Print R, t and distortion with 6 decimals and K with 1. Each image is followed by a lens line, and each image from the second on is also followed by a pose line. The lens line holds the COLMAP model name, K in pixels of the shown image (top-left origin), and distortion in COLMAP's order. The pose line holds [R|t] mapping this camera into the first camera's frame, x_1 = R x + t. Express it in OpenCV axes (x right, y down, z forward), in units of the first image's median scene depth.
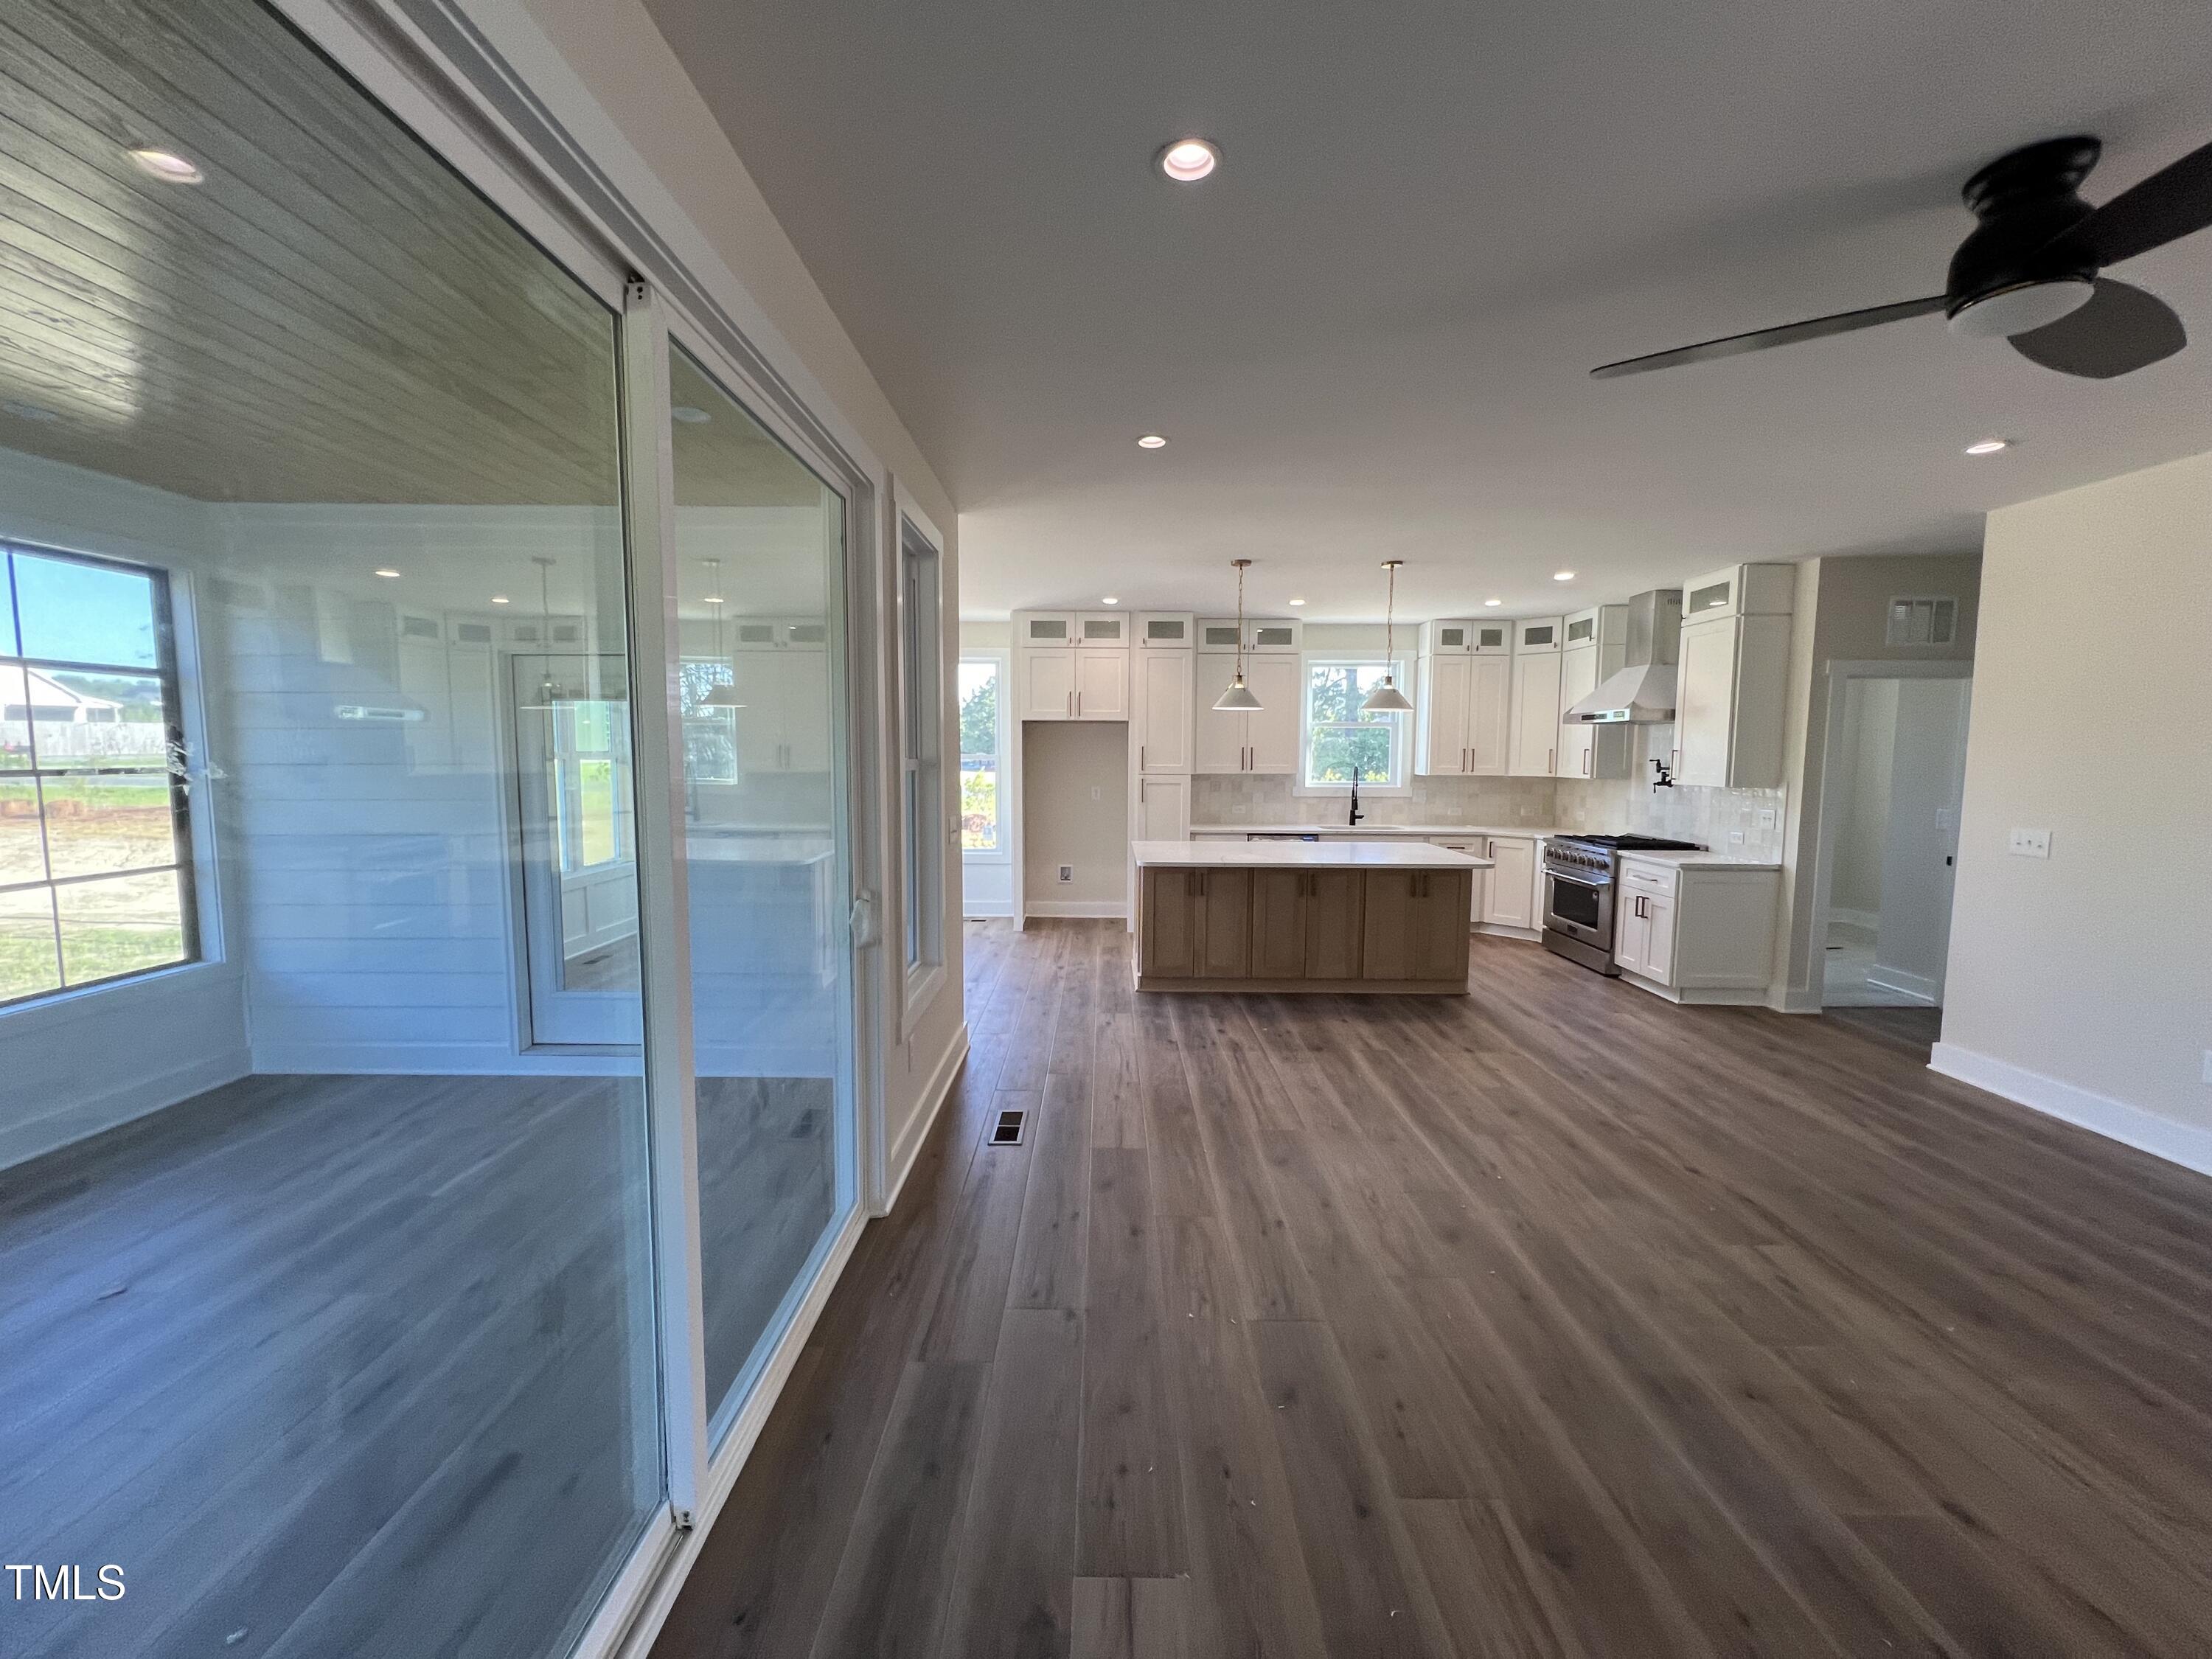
lens RADIAL K [[883.0, 0, 1100.6], [0, 883.0, 833.8], [0, 0, 1]] dist [0.001889, 0.000403]
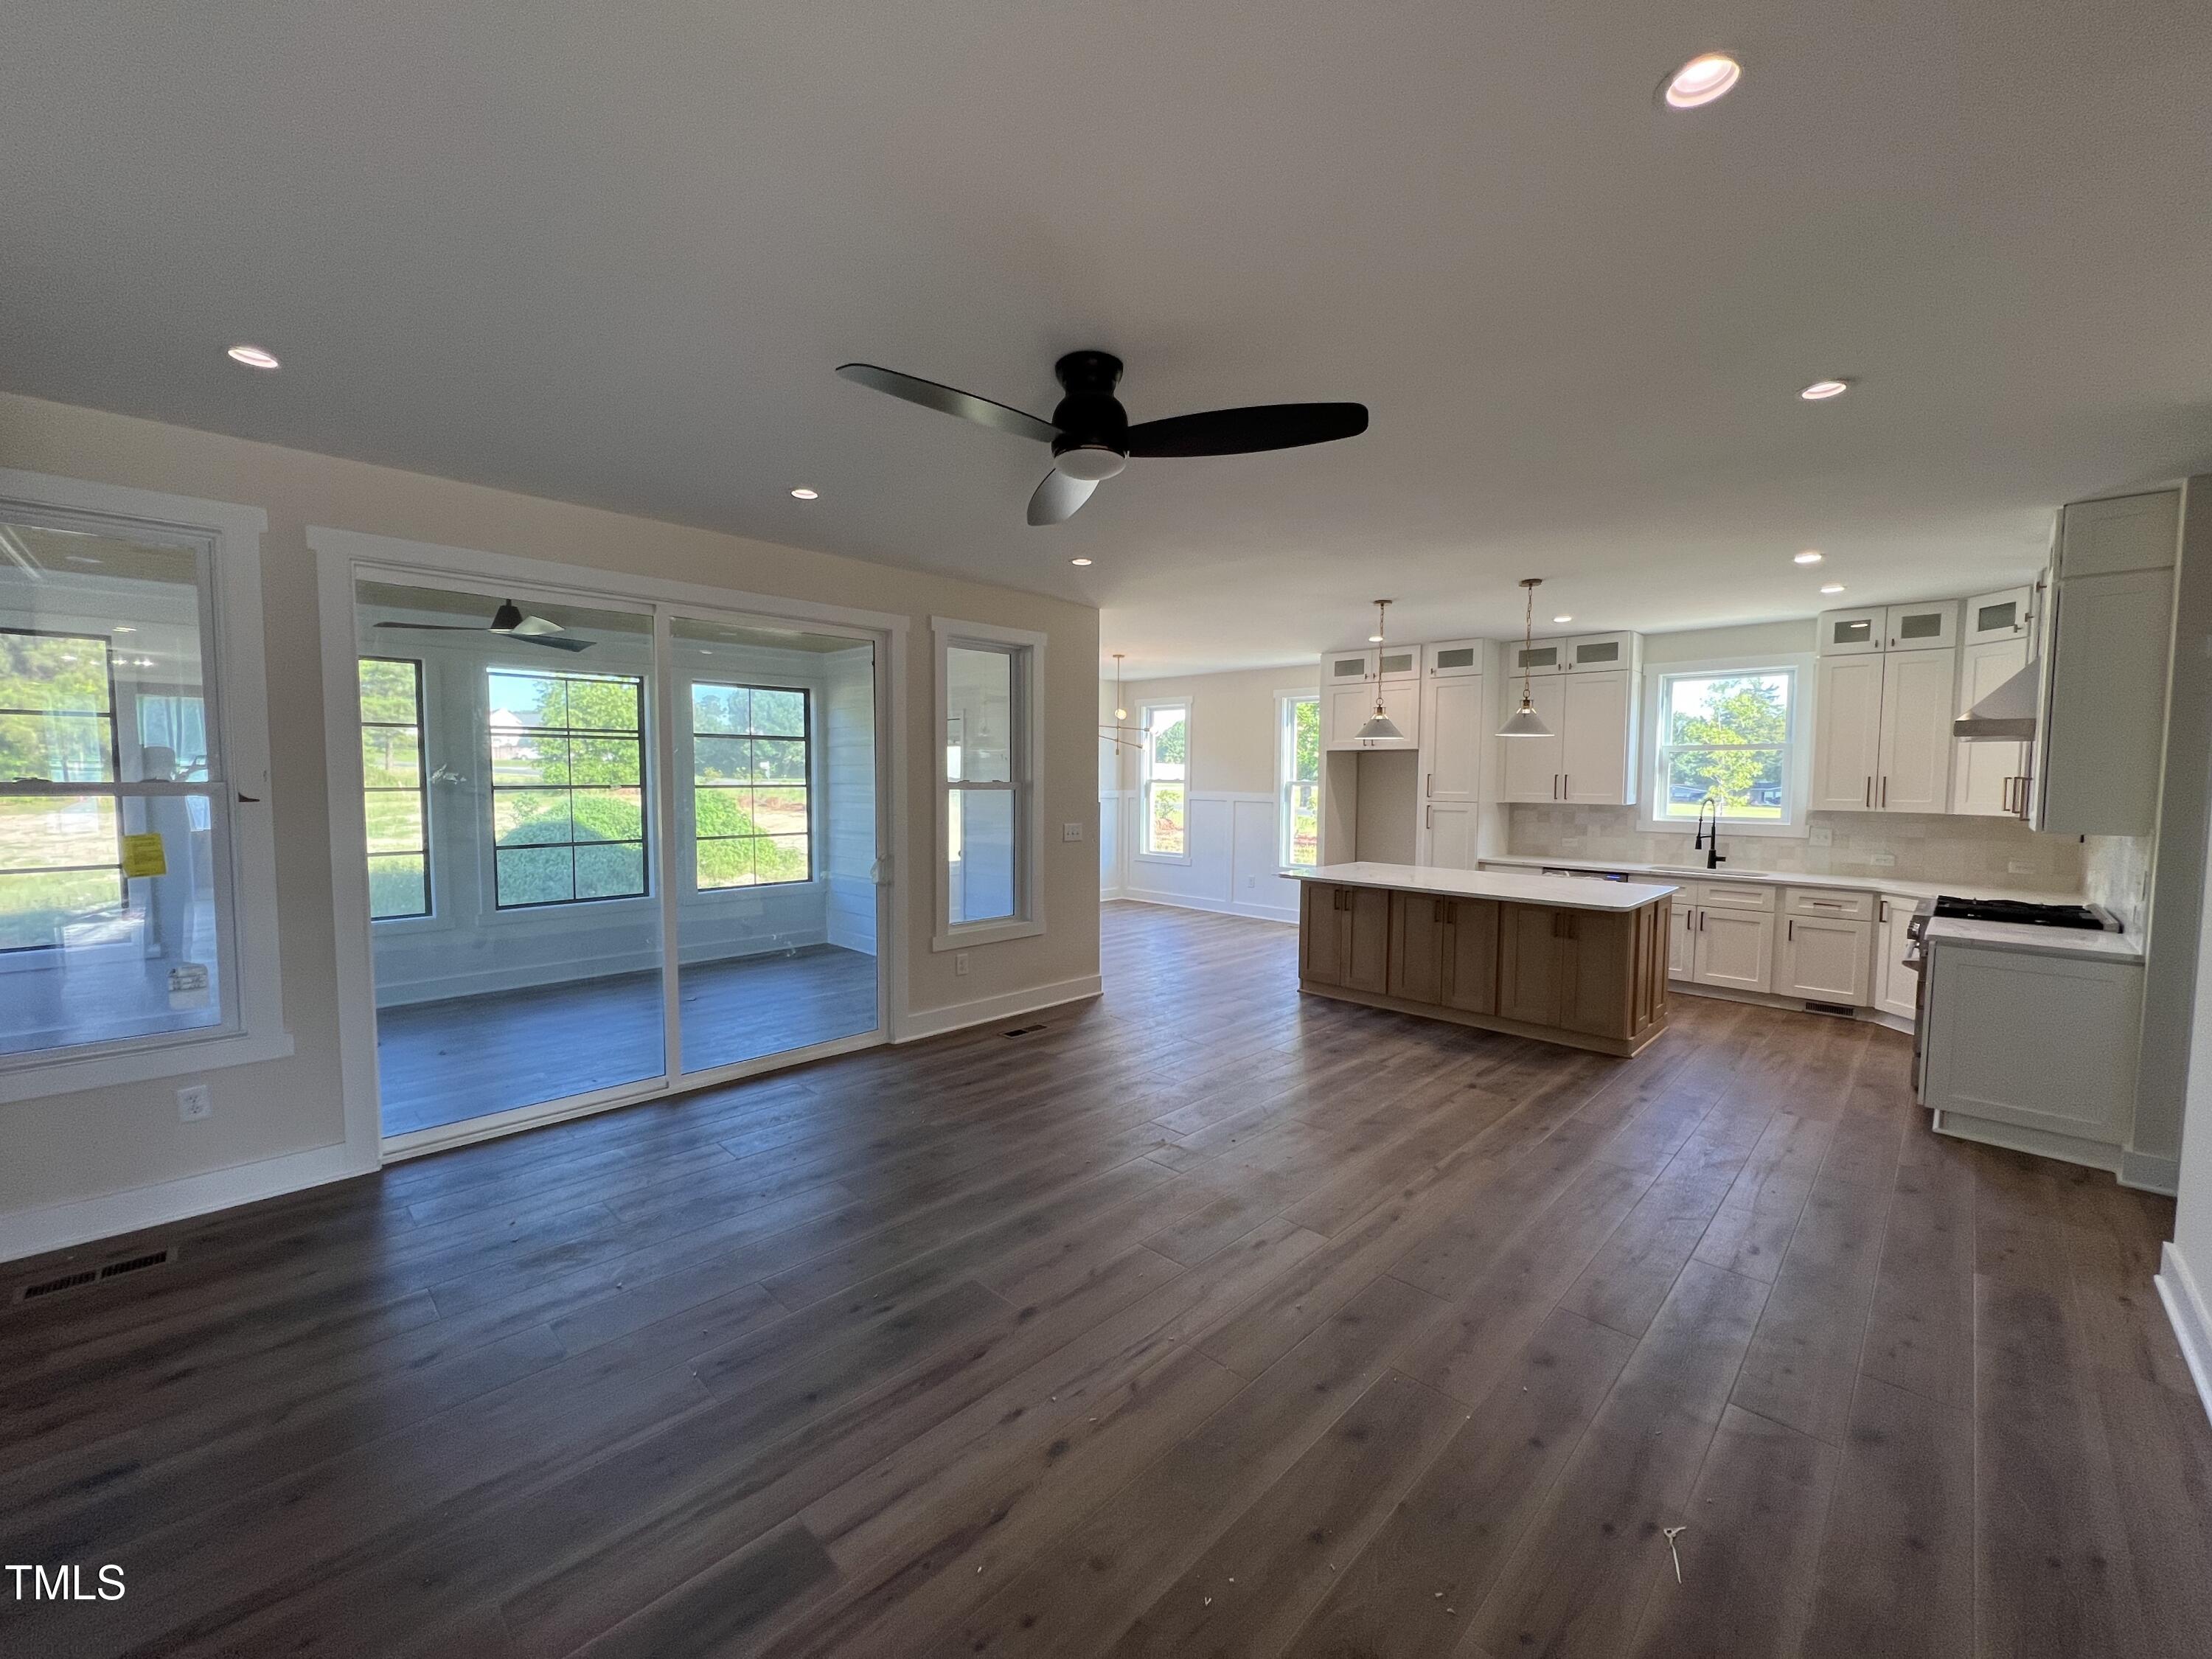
lens RADIAL K [[883.0, 0, 1106.3], [0, 883.0, 827.7], [0, 0, 1]] dist [0.001889, 0.000403]
pose [[0.718305, 0.042338, -0.694439, 0.497941], [-0.069101, 0.997553, -0.010658, 0.000381], [0.692289, 0.055642, 0.719472, 0.007733]]
